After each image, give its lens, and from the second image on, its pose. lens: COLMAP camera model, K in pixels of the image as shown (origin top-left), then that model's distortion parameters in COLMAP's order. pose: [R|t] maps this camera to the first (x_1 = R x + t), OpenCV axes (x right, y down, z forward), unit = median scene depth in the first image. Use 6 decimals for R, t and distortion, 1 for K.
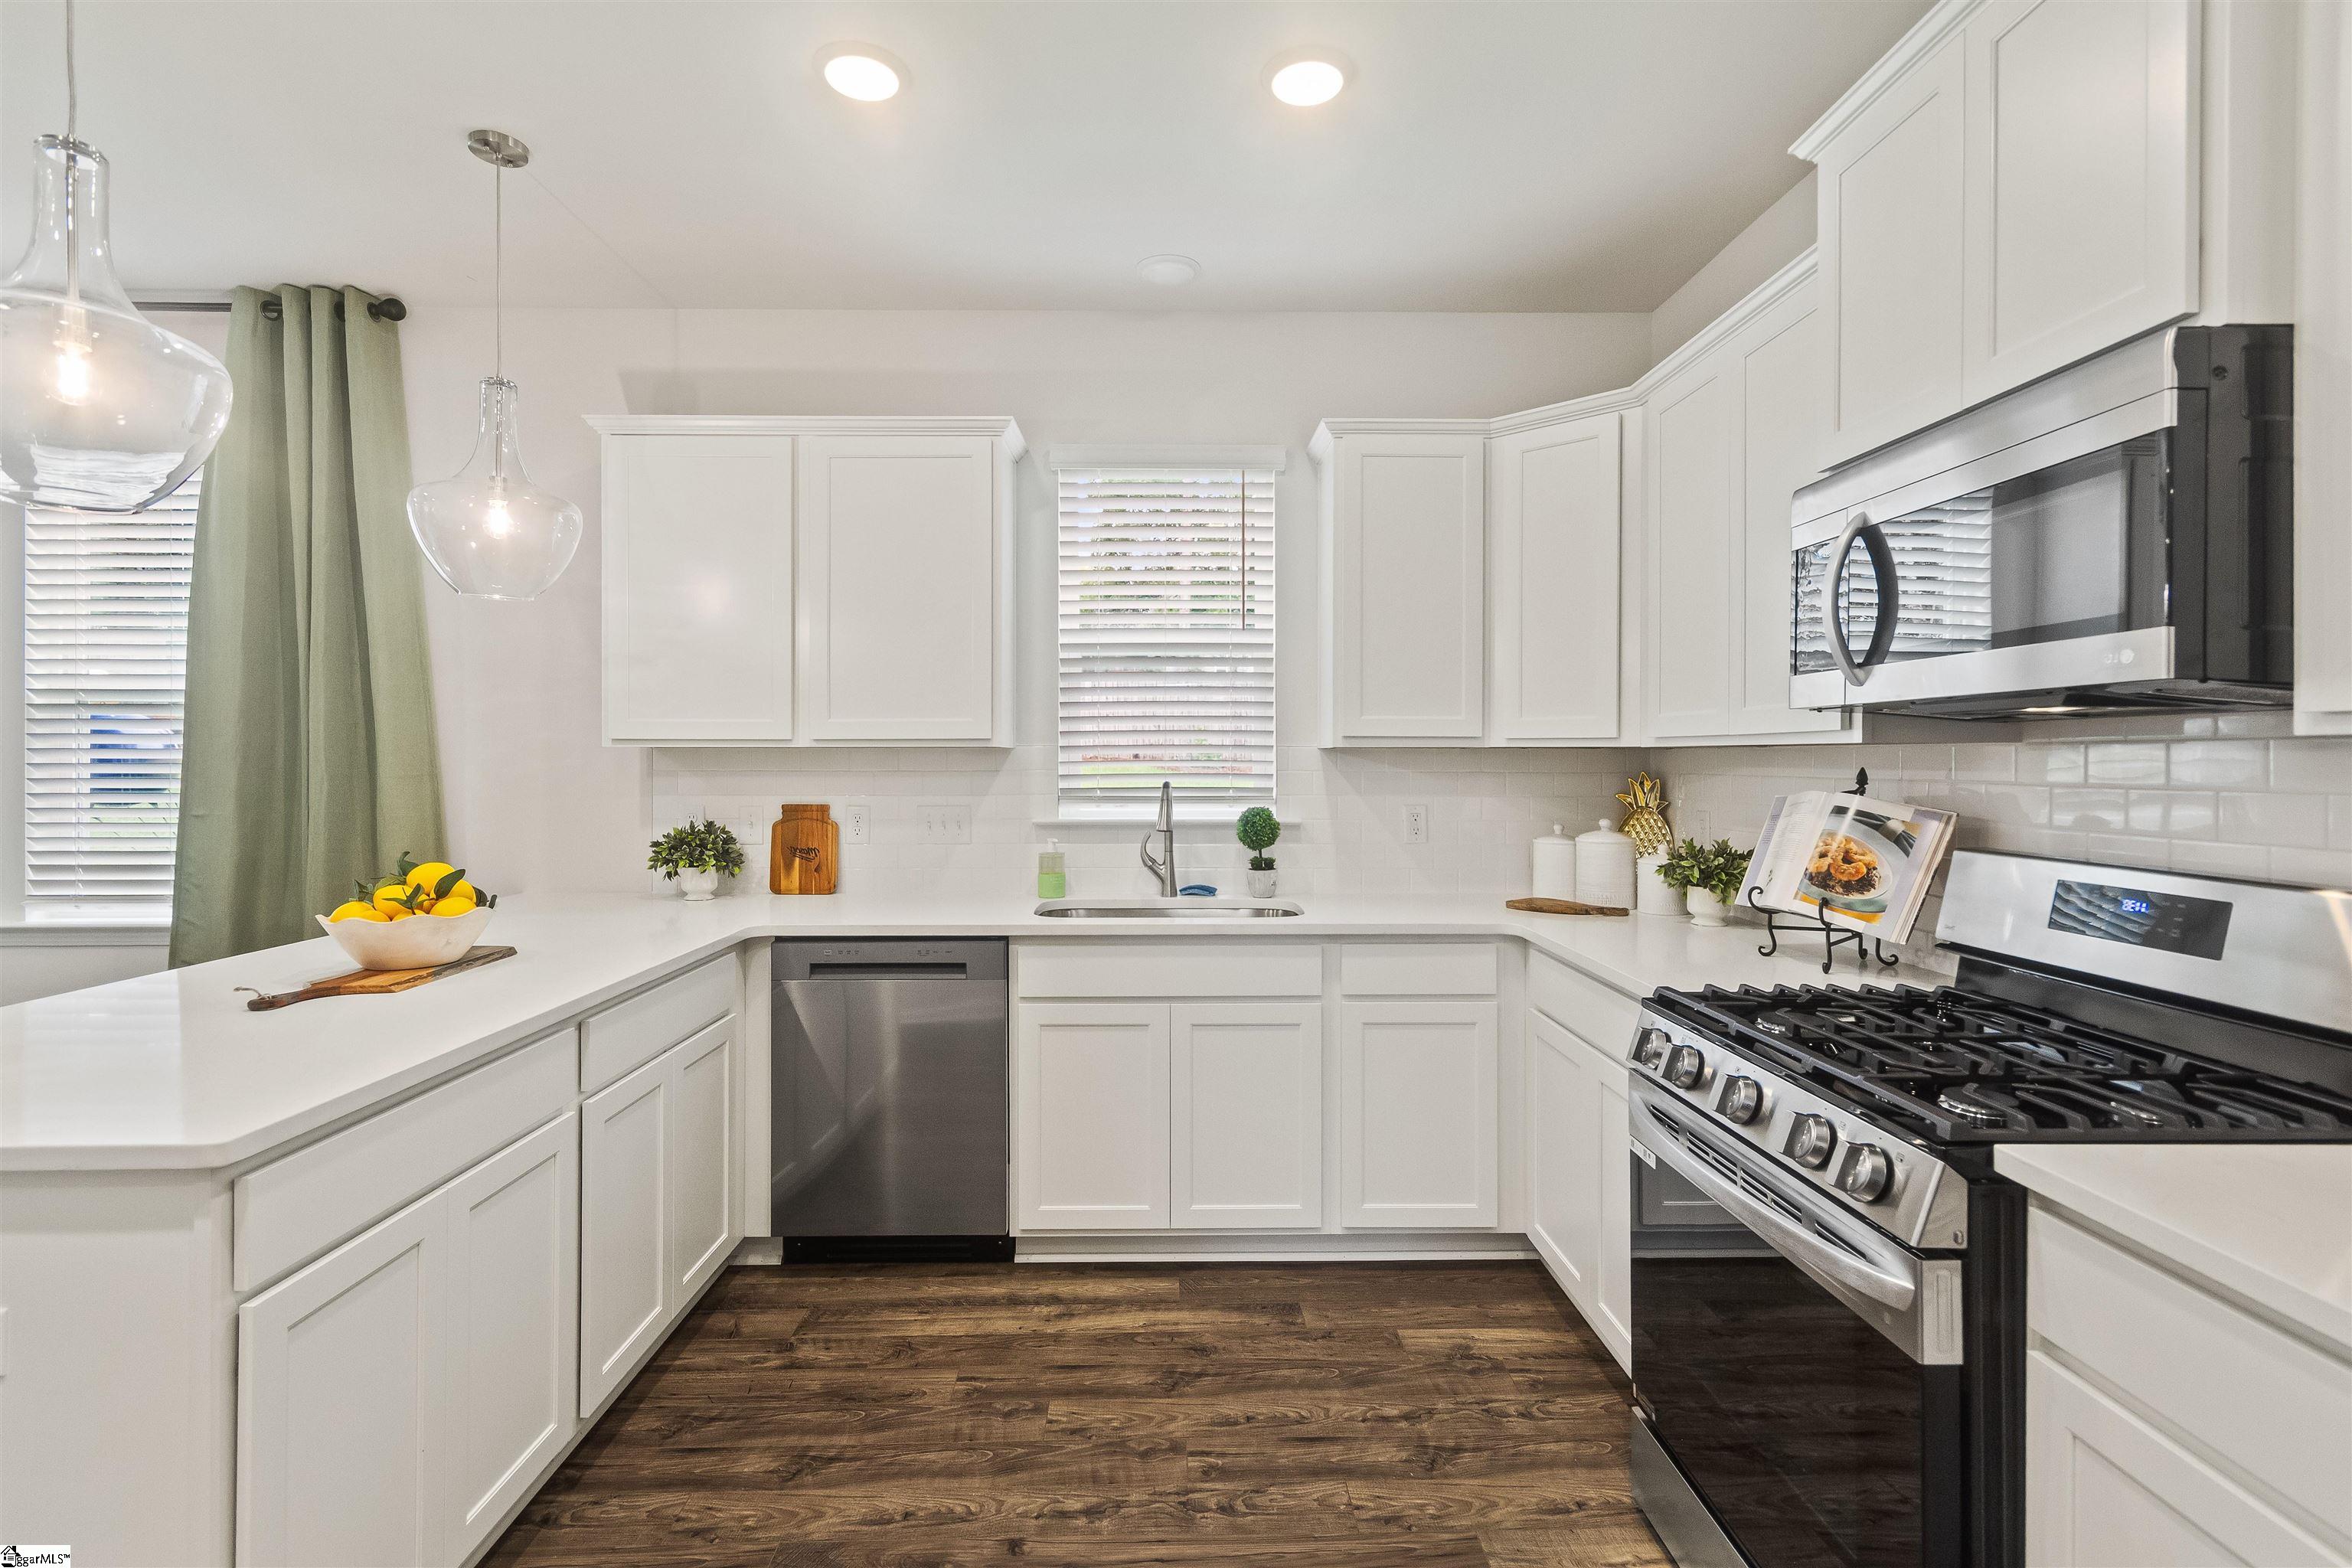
lens RADIAL K [[1095.9, 0, 1172.3], [0, 1095.9, 757.2], [0, 0, 1]] dist [0.000716, 0.000123]
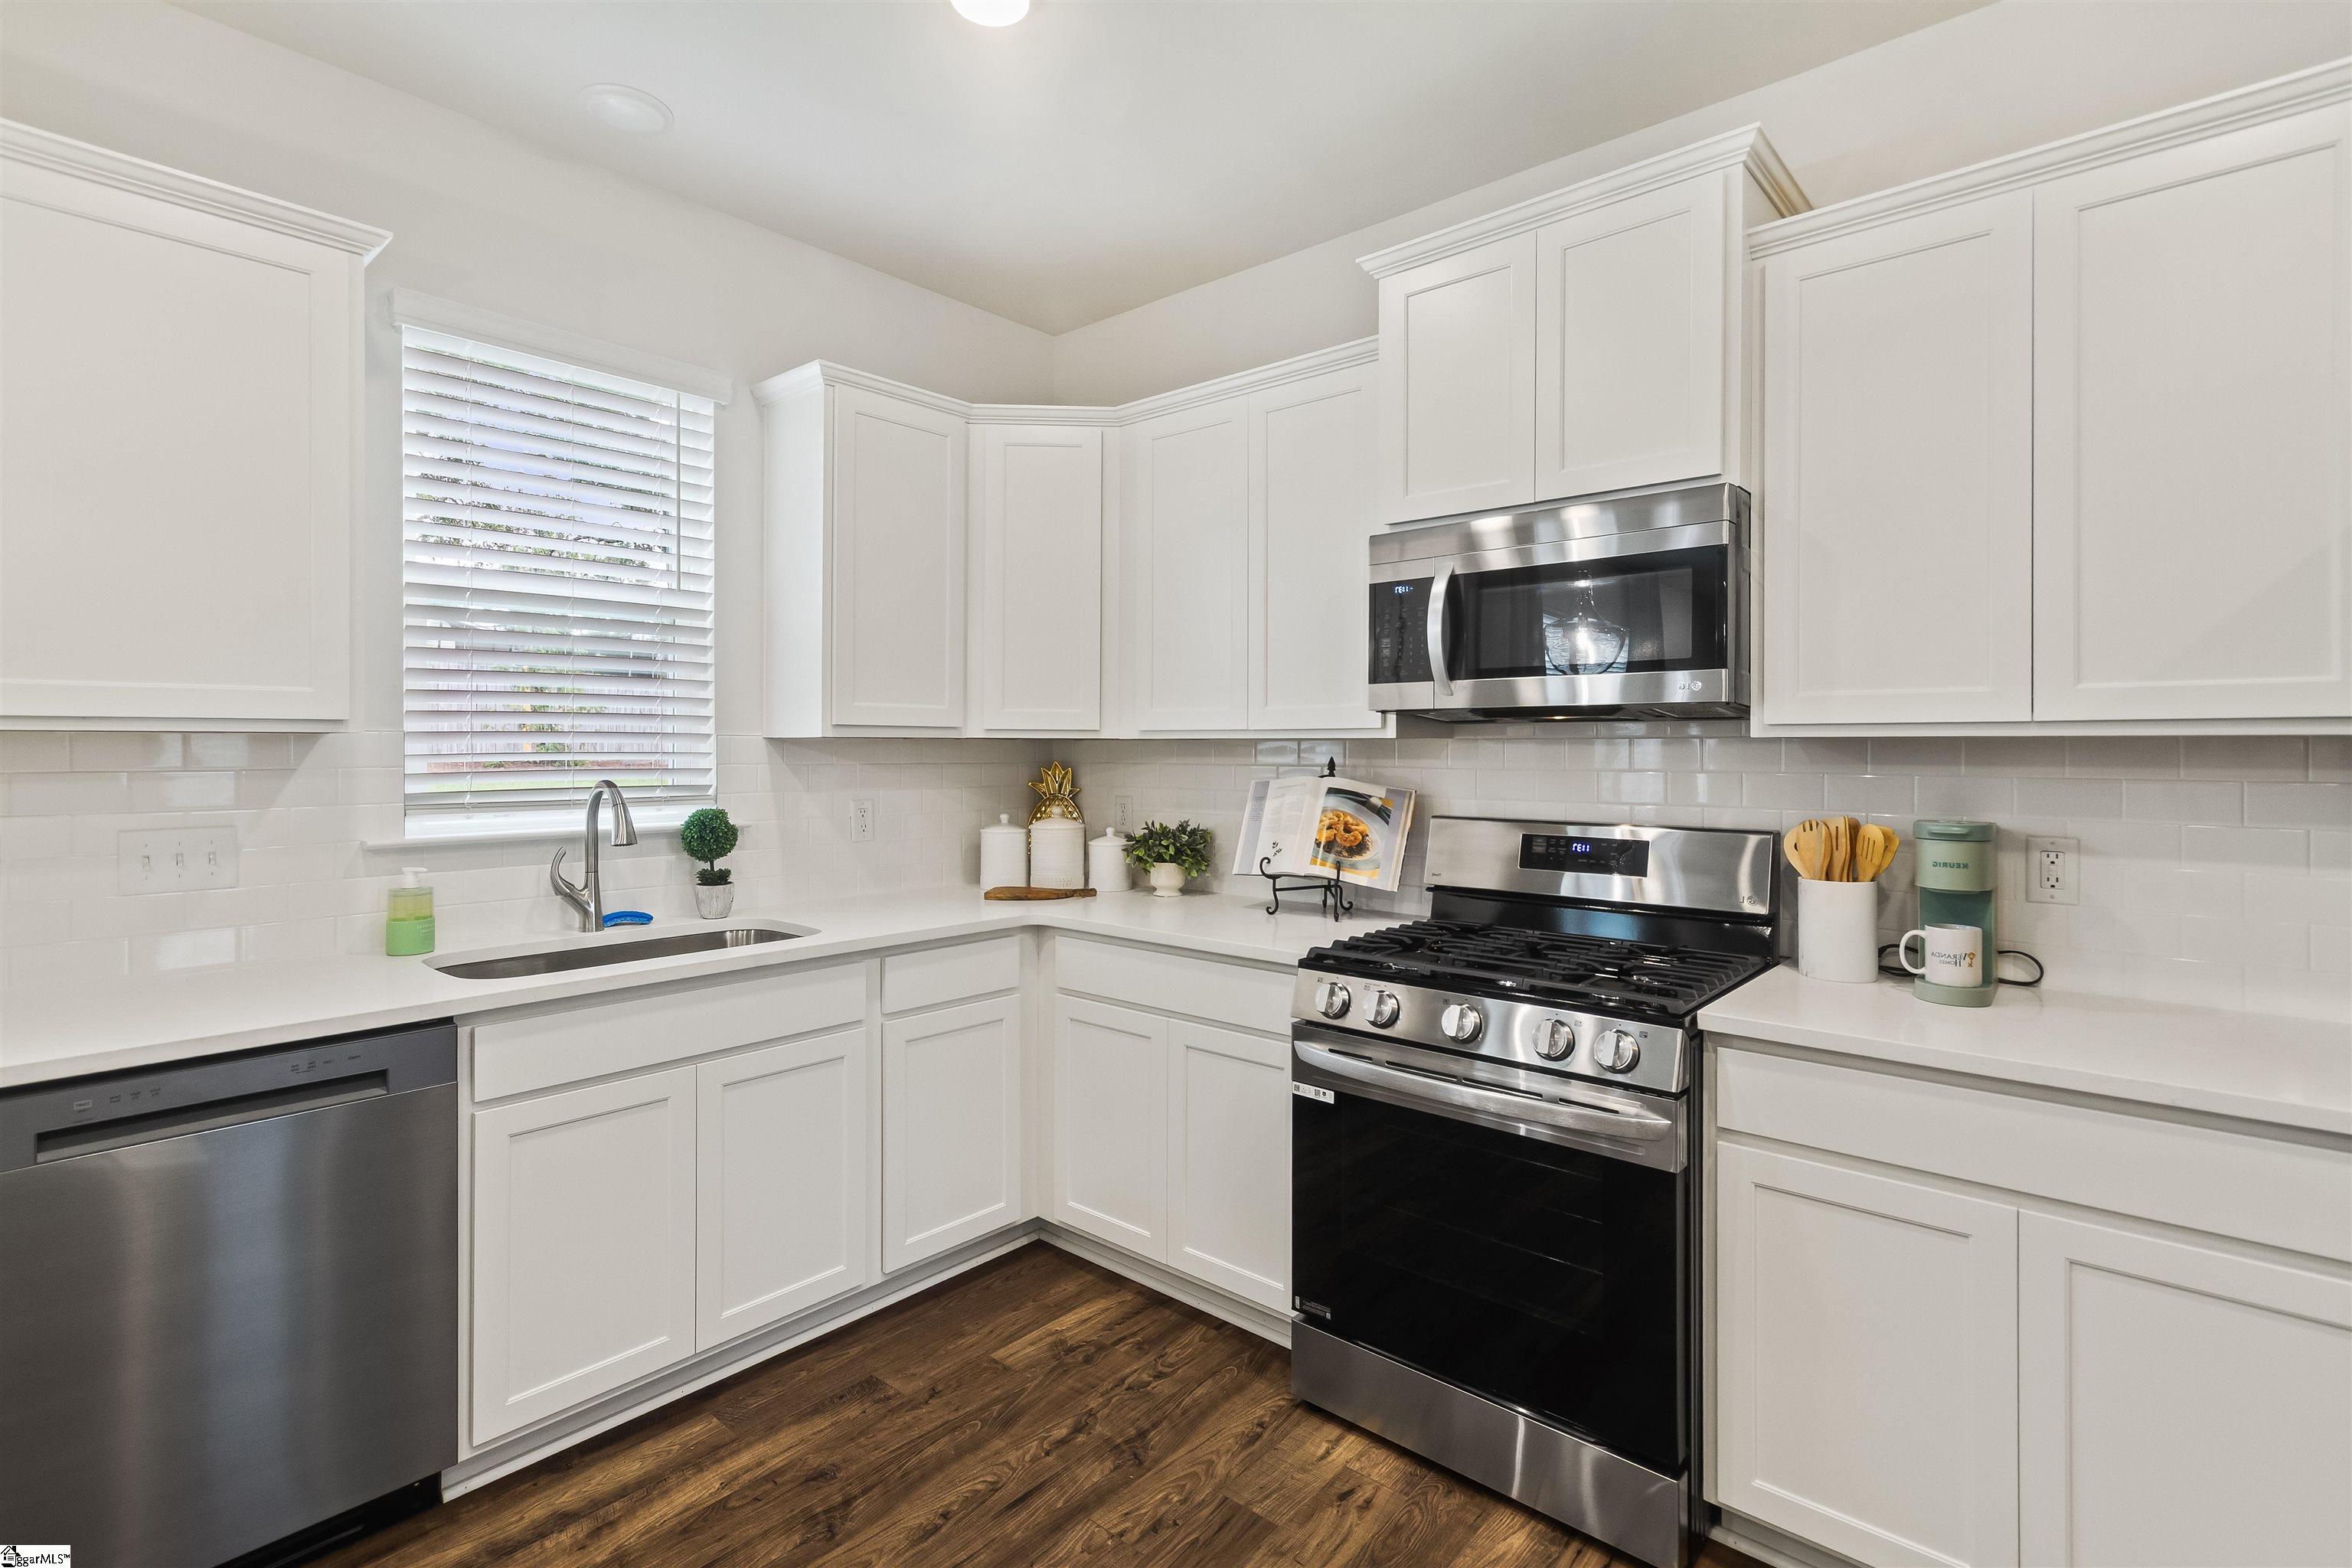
lens RADIAL K [[1098.3, 0, 1183.1], [0, 1098.3, 750.2], [0, 0, 1]] dist [0.000100, 0.000356]
pose [[0.666418, -0.000168, 0.745579, -0.375552], [-0.001913, 0.999996, 0.001935, -0.000572], [-0.745576, -0.002715, 0.666415, 0.239071]]
